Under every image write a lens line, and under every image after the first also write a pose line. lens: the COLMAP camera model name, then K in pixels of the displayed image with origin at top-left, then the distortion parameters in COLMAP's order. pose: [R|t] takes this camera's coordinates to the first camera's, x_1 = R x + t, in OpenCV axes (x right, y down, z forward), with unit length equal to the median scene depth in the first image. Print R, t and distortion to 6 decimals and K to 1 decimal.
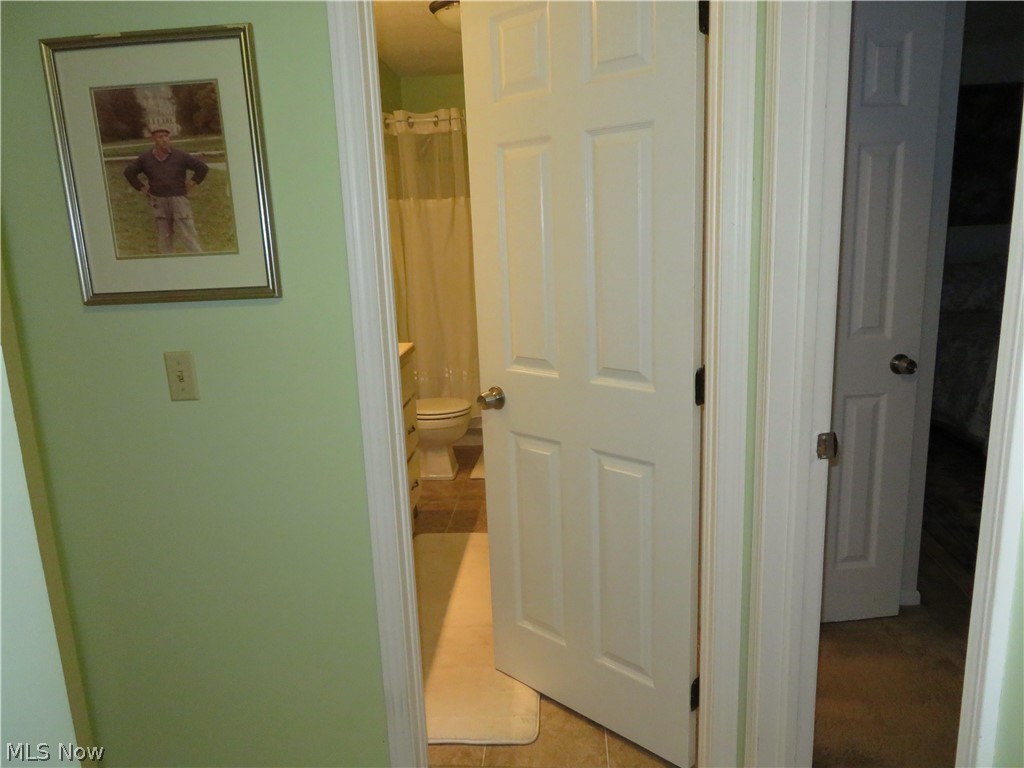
lens RADIAL K [[726.9, 0, 511.3], [0, 726.9, 385.5], [0, 0, 1]] dist [-0.002155, 0.001369]
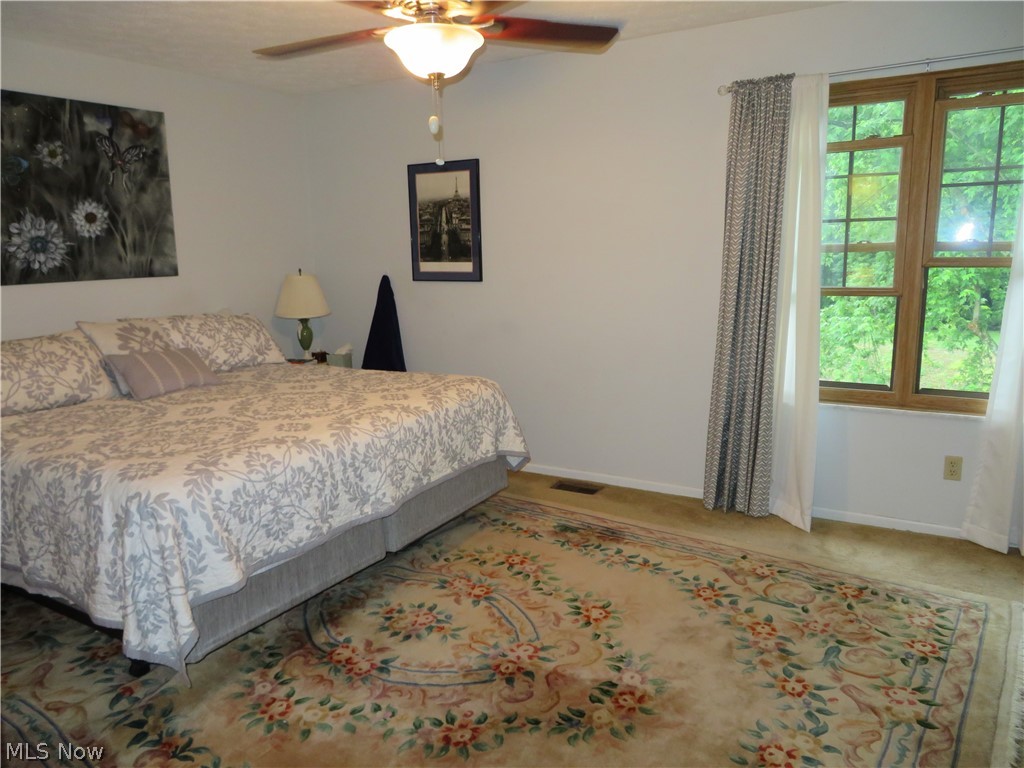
lens RADIAL K [[726.9, 0, 512.0], [0, 726.9, 385.7], [0, 0, 1]] dist [-0.002155, 0.001369]
pose [[0.446084, -0.133700, 0.884948, 0.204518], [0.190160, 0.980361, 0.052260, -0.073115], [-0.874556, 0.144969, 0.462748, 0.286292]]
